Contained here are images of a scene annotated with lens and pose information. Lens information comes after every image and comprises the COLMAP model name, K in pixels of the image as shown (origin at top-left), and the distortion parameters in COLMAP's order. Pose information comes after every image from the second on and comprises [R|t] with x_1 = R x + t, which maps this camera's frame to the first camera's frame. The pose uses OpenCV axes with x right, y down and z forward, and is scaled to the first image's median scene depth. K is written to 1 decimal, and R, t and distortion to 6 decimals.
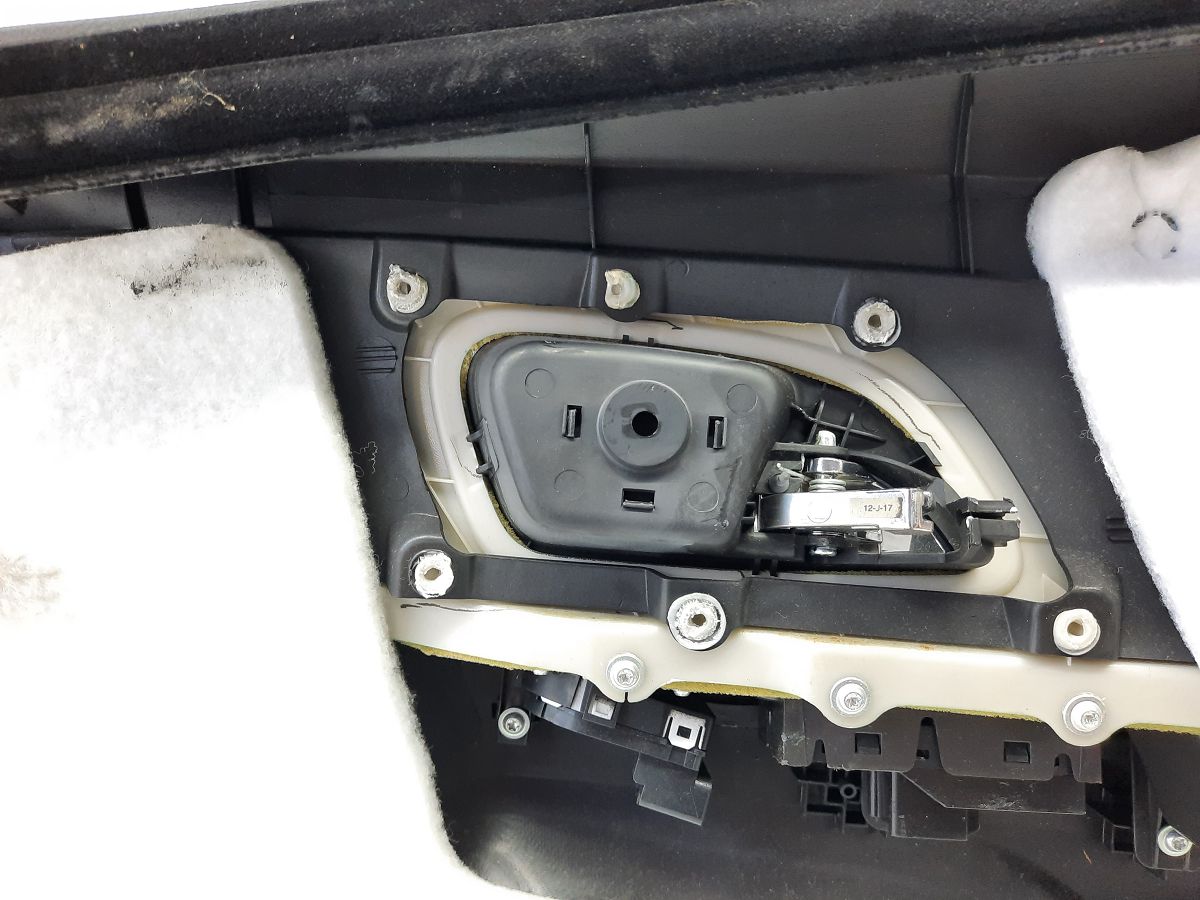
lens RADIAL K [[1011.9, 0, 600.0], [0, 1011.9, 450.0], [0, 0, 1]] dist [0.001769, -0.003503]
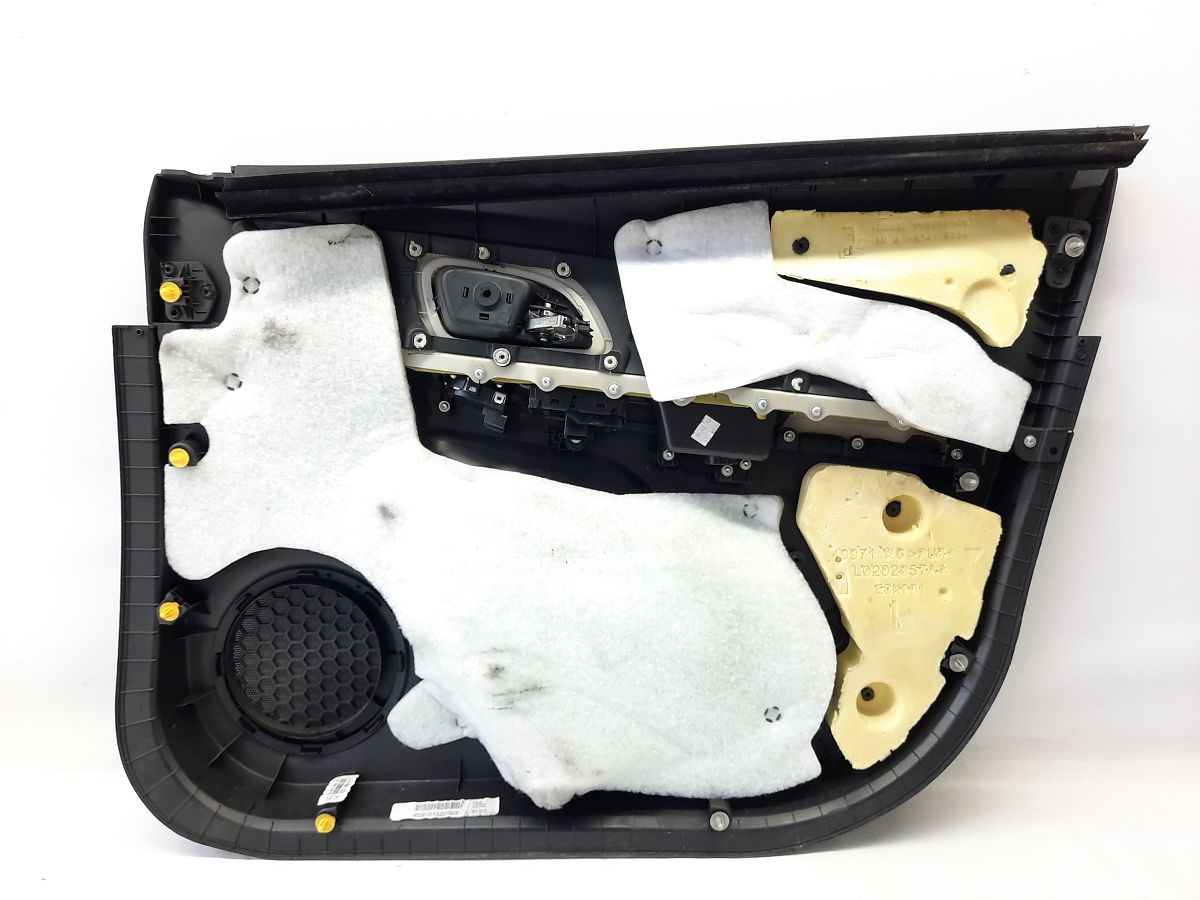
lens RADIAL K [[861.7, 0, 600.0], [0, 861.7, 450.0], [0, 0, 1]] dist [0.002877, 0.000424]
pose [[0.995768, 0.049519, 0.077423, 0.204634], [-0.053220, 0.997500, 0.046495, 0.311967], [-0.074927, -0.050419, 0.995914, -1.753963]]
